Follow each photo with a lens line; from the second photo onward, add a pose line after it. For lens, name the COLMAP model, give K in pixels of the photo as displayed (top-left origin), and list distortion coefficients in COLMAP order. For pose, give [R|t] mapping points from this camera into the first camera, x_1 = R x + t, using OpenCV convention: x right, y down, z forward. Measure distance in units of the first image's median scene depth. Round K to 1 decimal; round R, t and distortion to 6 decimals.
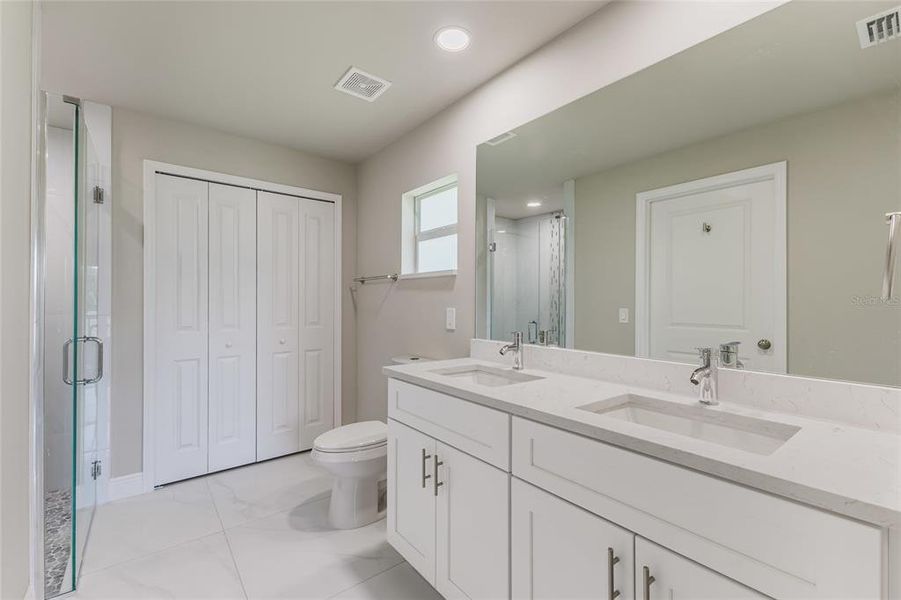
lens RADIAL K [[385.1, 0, 452.2], [0, 385.1, 300.9], [0, 0, 1]] dist [0.004463, -0.000077]
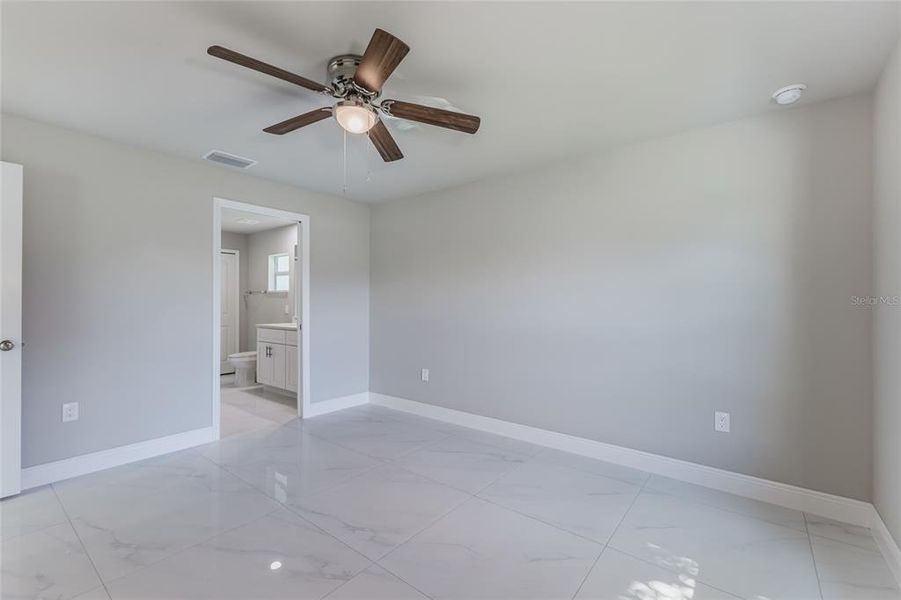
lens RADIAL K [[385.1, 0, 452.2], [0, 385.1, 300.9], [0, 0, 1]] dist [0.004463, -0.000077]
pose [[0.973421, -0.003472, 0.228998, 0.404479], [0.004317, 0.999986, -0.003188, 0.003197], [-0.228984, 0.004092, 0.973422, -1.465493]]
